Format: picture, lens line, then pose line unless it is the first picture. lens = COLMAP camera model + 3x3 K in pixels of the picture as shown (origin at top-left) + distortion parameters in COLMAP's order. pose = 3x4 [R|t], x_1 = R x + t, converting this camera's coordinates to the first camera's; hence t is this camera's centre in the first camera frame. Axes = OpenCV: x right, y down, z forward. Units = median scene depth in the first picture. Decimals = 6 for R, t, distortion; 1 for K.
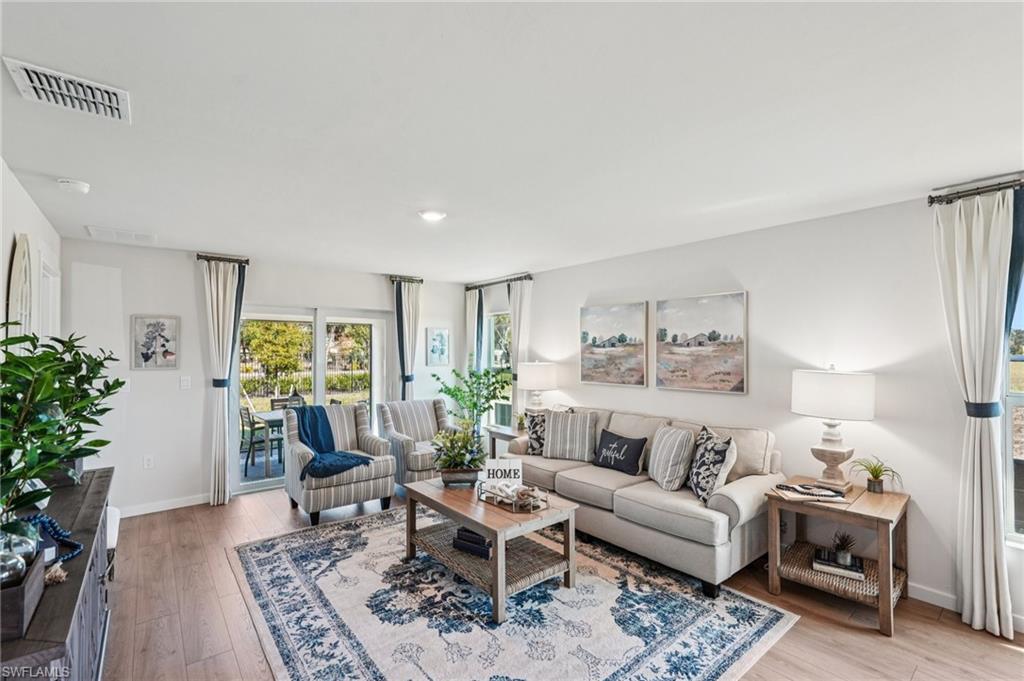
lens RADIAL K [[452.0, 0, 515.2], [0, 452.0, 347.7], [0, 0, 1]] dist [-0.018174, 0.007794]
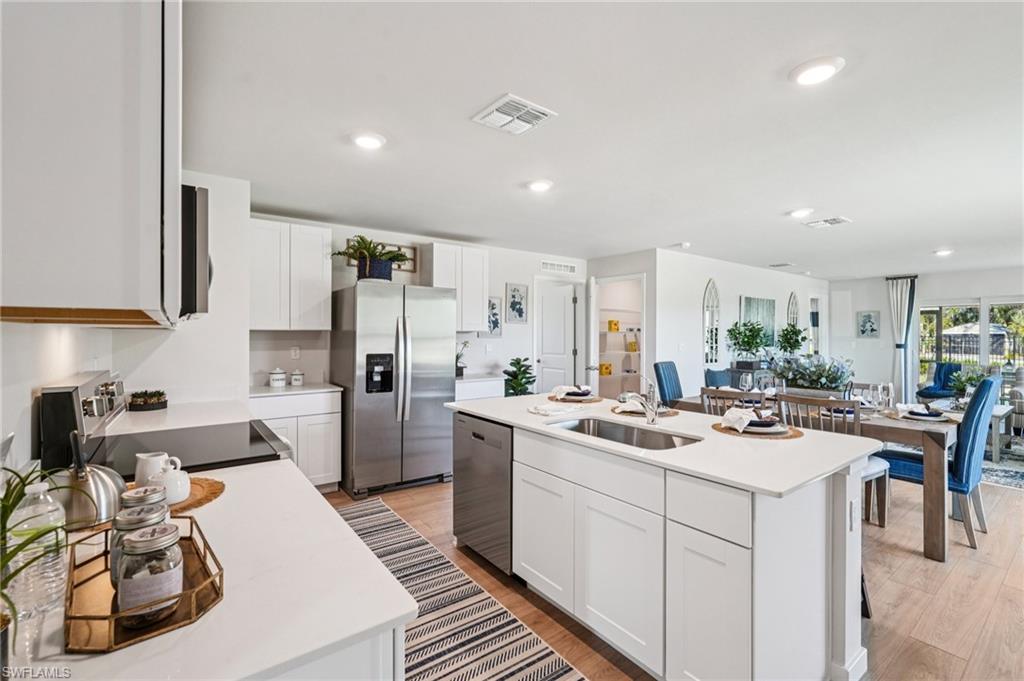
lens RADIAL K [[452.0, 0, 510.0], [0, 452.0, 333.7], [0, 0, 1]] dist [-0.018174, 0.007794]
pose [[-0.052042, -0.001808, -0.998643, 1.426675], [0.003449, 0.999992, -0.001990, 0.030141], [0.998639, -0.003548, -0.052036, -0.555318]]
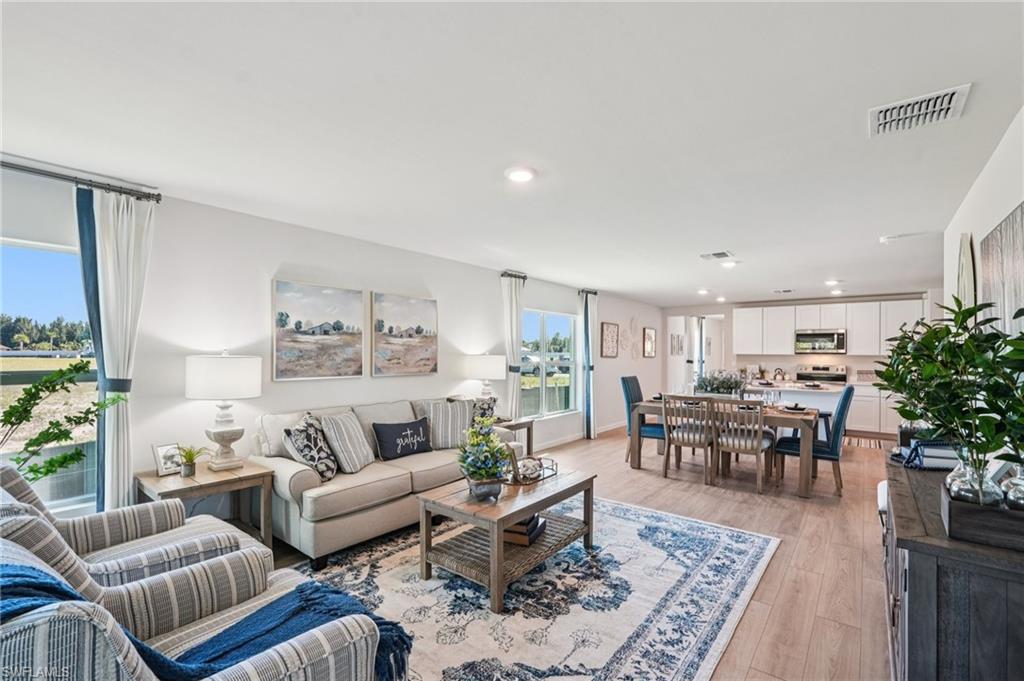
lens RADIAL K [[452.0, 0, 510.9], [0, 452.0, 350.8], [0, 0, 1]] dist [-0.018174, 0.007794]
pose [[-0.207011, 0.001085, 0.978338, -0.829070], [-0.015113, 0.999877, -0.004306, 0.032540], [-0.978222, -0.015677, -0.206969, 0.980358]]
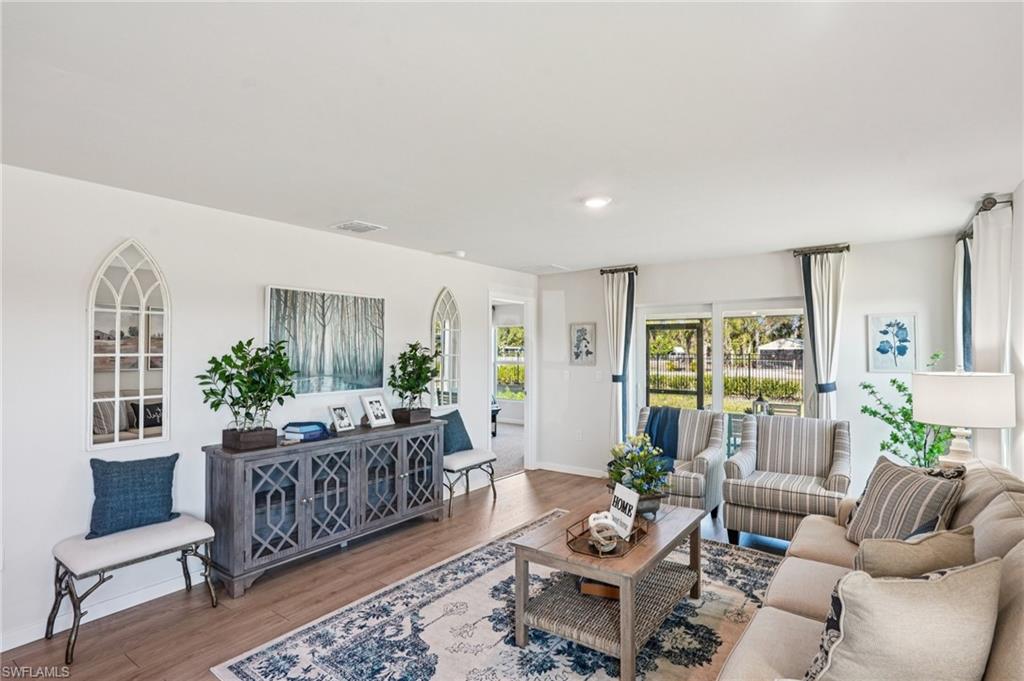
lens RADIAL K [[517.2, 0, 511.1], [0, 517.2, 347.3], [0, 0, 1]] dist [-0.002182, 0.002141]
pose [[0.247308, -0.007743, -0.968906, 0.645693], [0.010368, 0.999932, -0.005344, 0.003784], [0.968882, -0.008723, 0.247371, 0.472883]]
